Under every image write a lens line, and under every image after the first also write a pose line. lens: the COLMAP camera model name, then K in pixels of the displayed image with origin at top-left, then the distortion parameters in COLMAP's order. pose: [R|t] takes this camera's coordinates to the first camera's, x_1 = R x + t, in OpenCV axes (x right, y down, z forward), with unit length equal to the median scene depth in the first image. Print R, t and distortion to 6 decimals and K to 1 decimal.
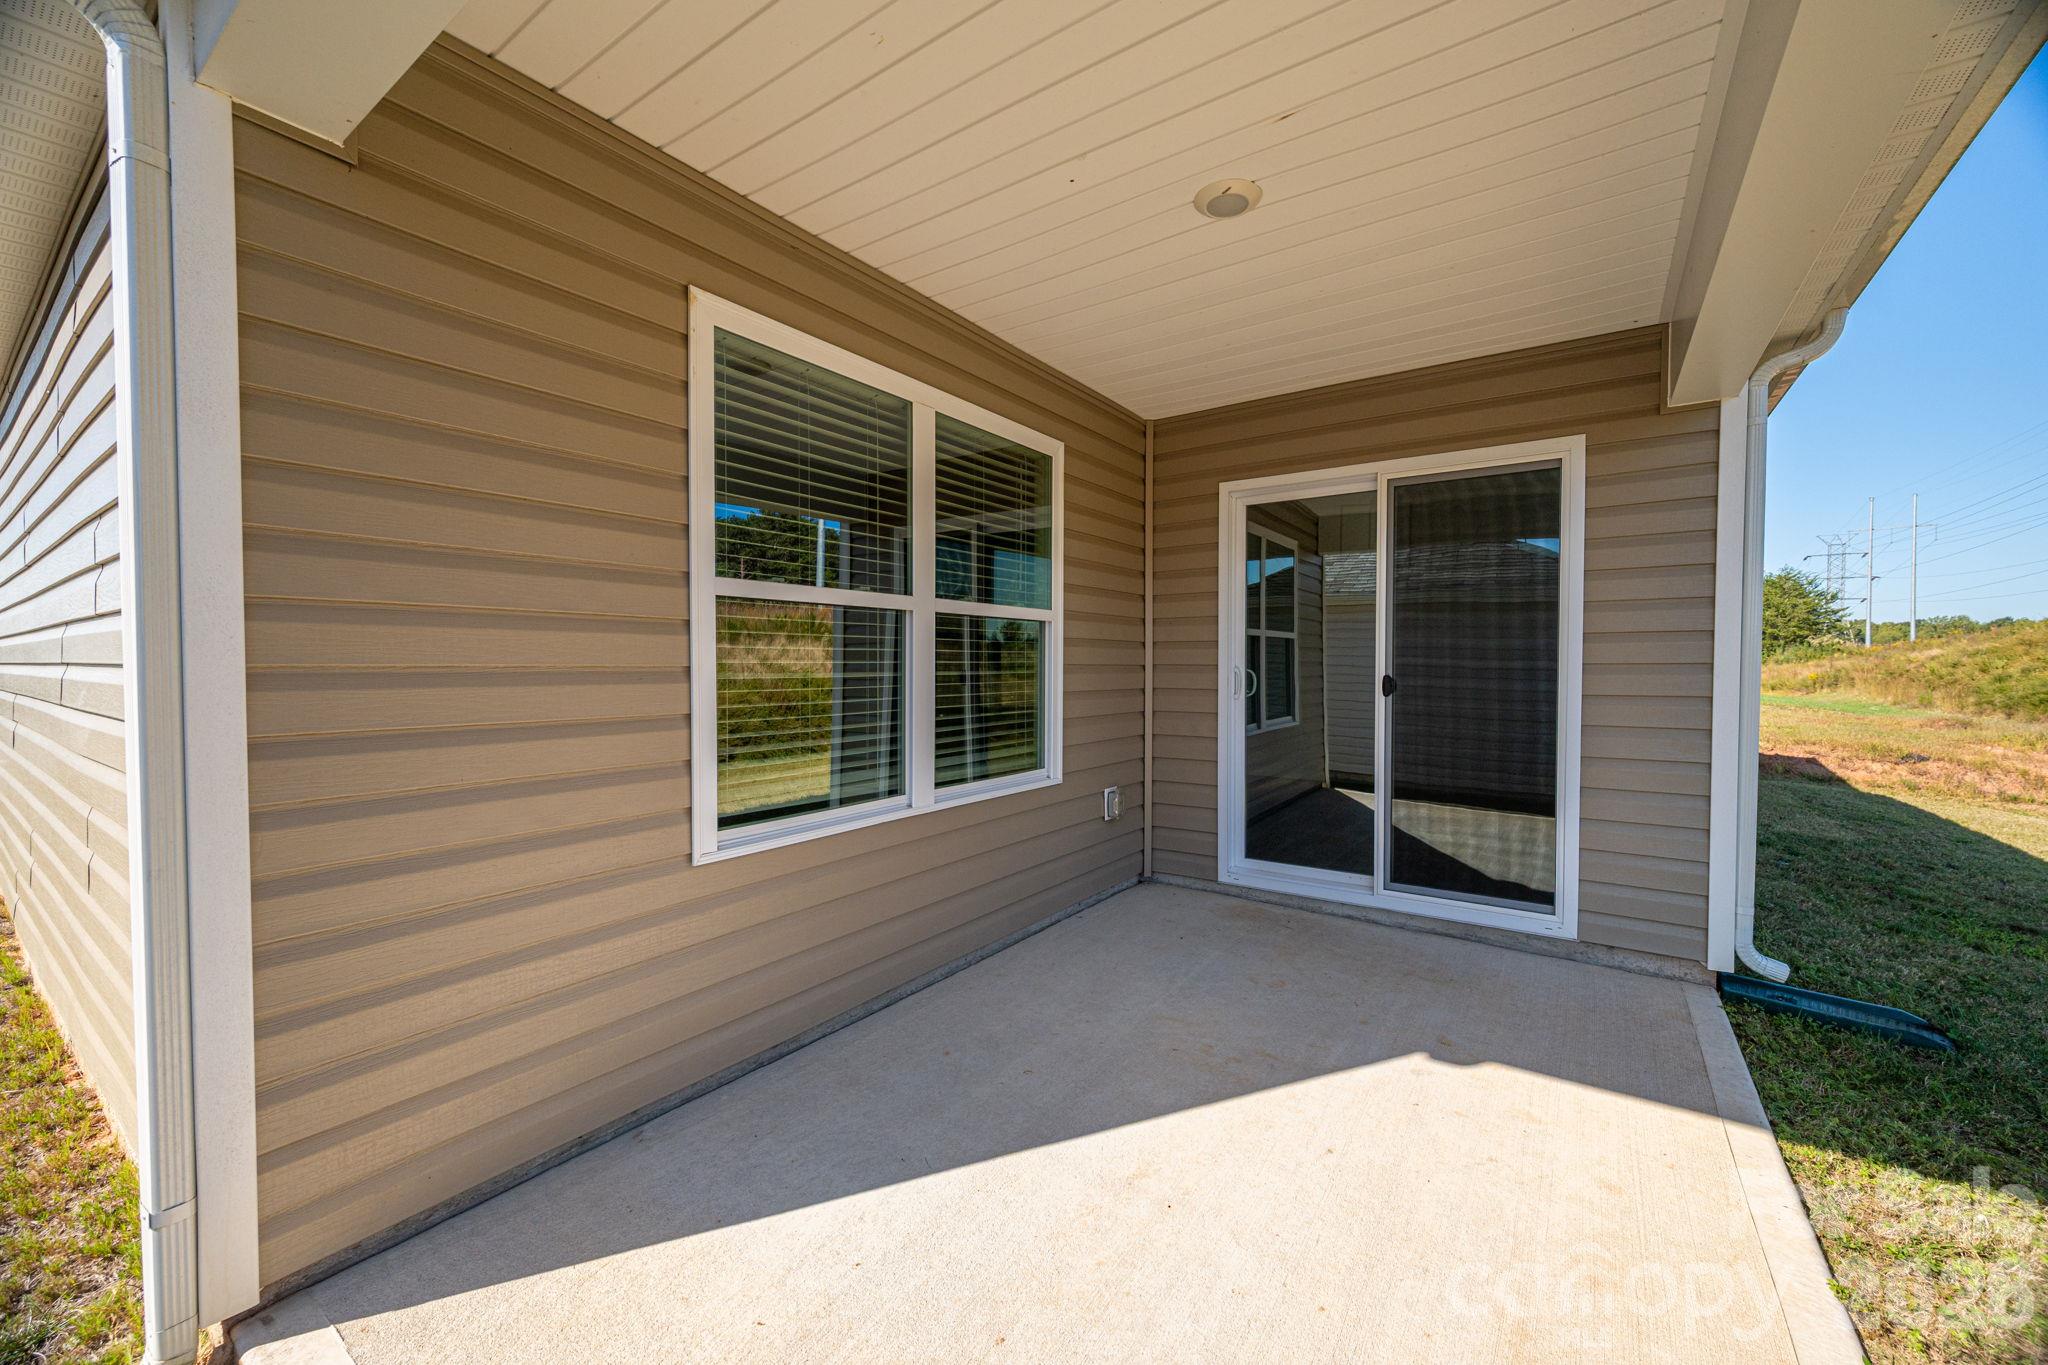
lens RADIAL K [[802.3, 0, 1025.1], [0, 802.3, 677.4], [0, 0, 1]] dist [0.004133, 0.000423]
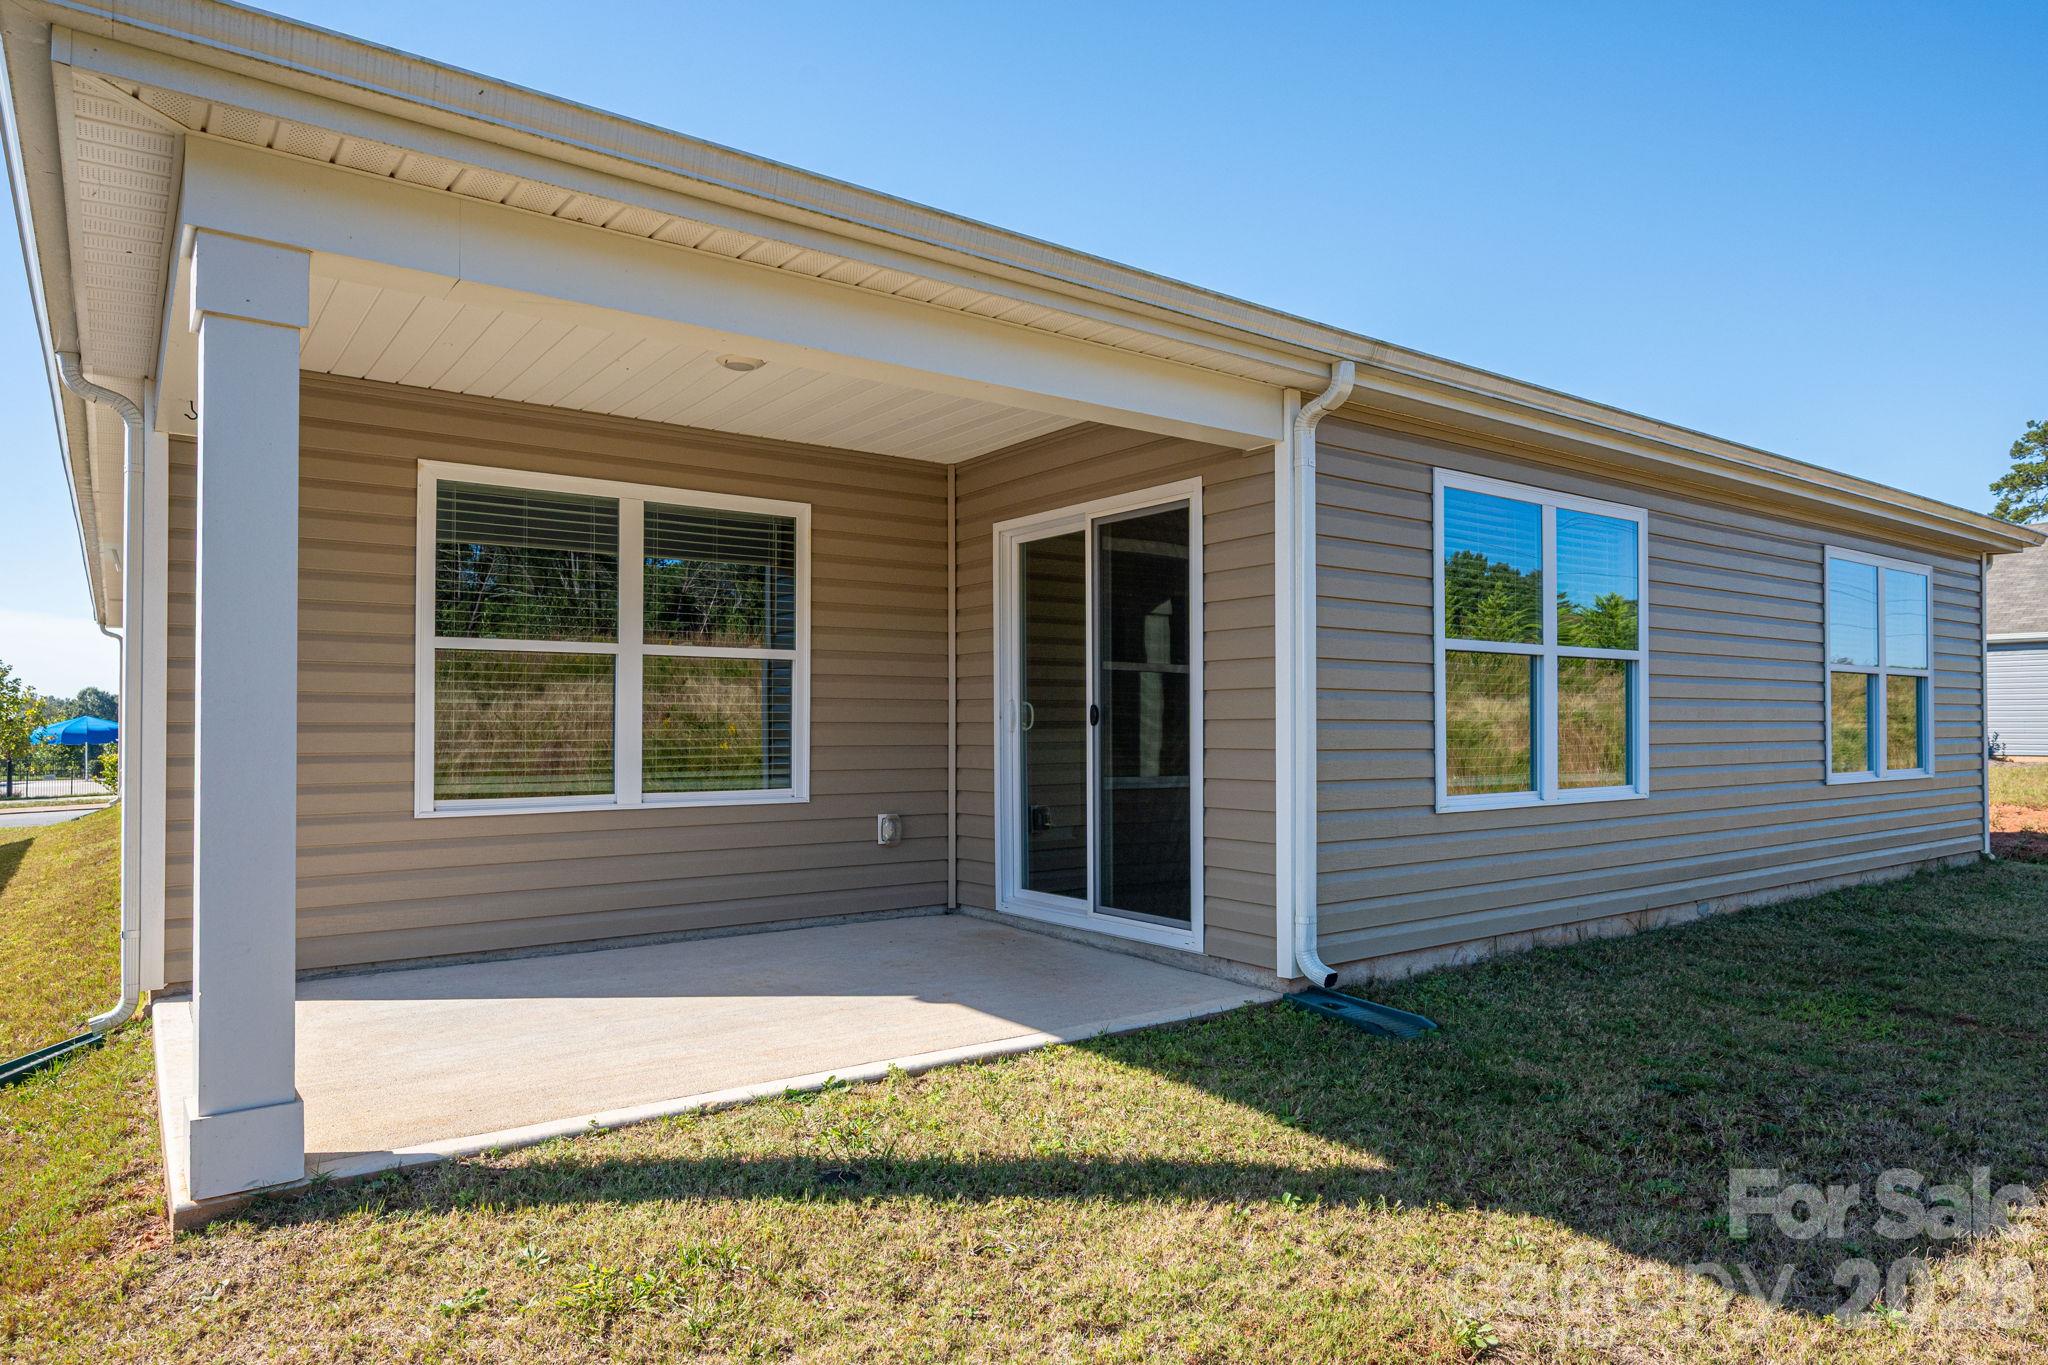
lens RADIAL K [[1235.3, 0, 1026.4], [0, 1235.3, 692.1], [0, 0, 1]] dist [0.008572, 0.000028]
pose [[0.950748, -0.010152, -0.309799, 0.875372], [-0.003219, 0.999086, -0.042619, 0.049448], [0.309949, 0.041517, 0.949846, -0.561889]]
